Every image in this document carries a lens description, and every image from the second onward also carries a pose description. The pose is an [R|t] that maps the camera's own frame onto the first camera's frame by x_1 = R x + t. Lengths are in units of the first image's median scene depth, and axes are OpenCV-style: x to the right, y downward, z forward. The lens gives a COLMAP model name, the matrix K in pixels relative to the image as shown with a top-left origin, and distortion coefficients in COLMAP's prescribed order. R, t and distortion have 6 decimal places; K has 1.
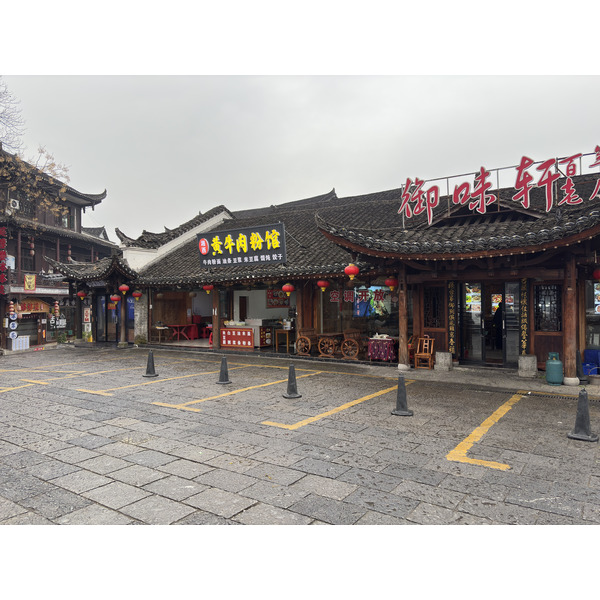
lens RADIAL K [[525.7, 0, 300.0], [0, 525.7, 300.0], [0, 0, 1]] dist [0.115988, -0.114736]
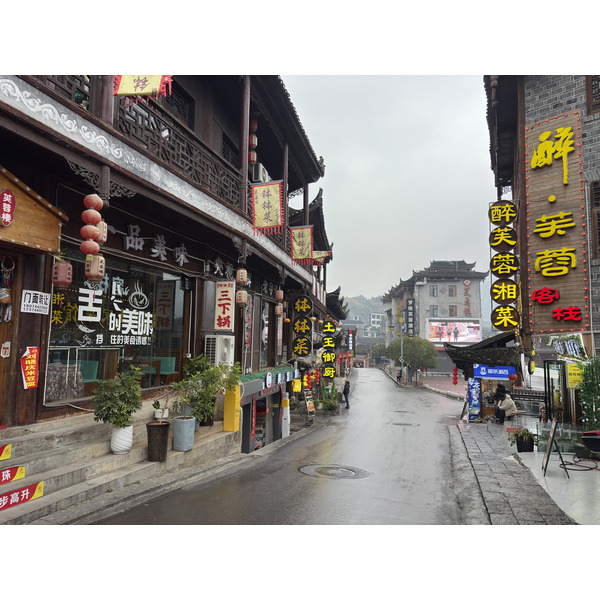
lens RADIAL K [[525.7, 0, 300.0], [0, 525.7, 300.0], [0, 0, 1]] dist [0.115988, -0.114736]
pose [[0.980282, 0.007333, -0.197466, -0.333973], [-0.022198, 0.997073, -0.073168, 0.049416], [0.196351, 0.076108, 0.977575, 0.804232]]
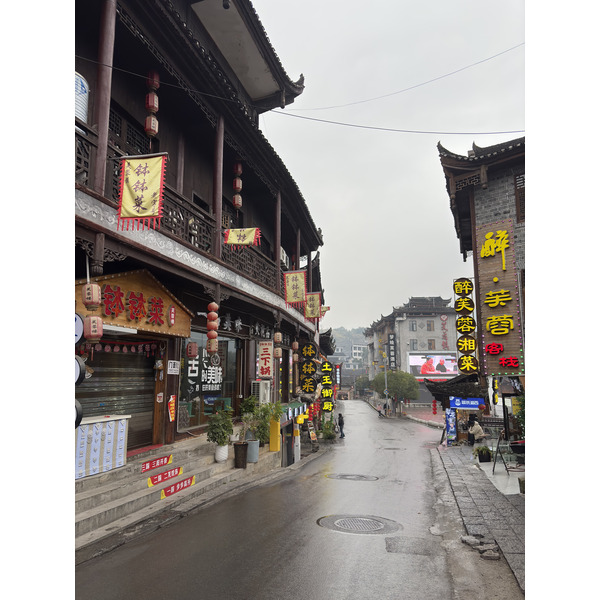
lens RADIAL K [[525.7, 0, 300.0], [0, 525.7, 300.0], [0, 0, 1]] dist [0.115988, -0.114736]
pose [[0.986974, -0.017791, -0.159893, -0.341977], [-0.003836, 0.990981, -0.133946, 0.040542], [0.160834, 0.132815, 0.978005, 0.679256]]
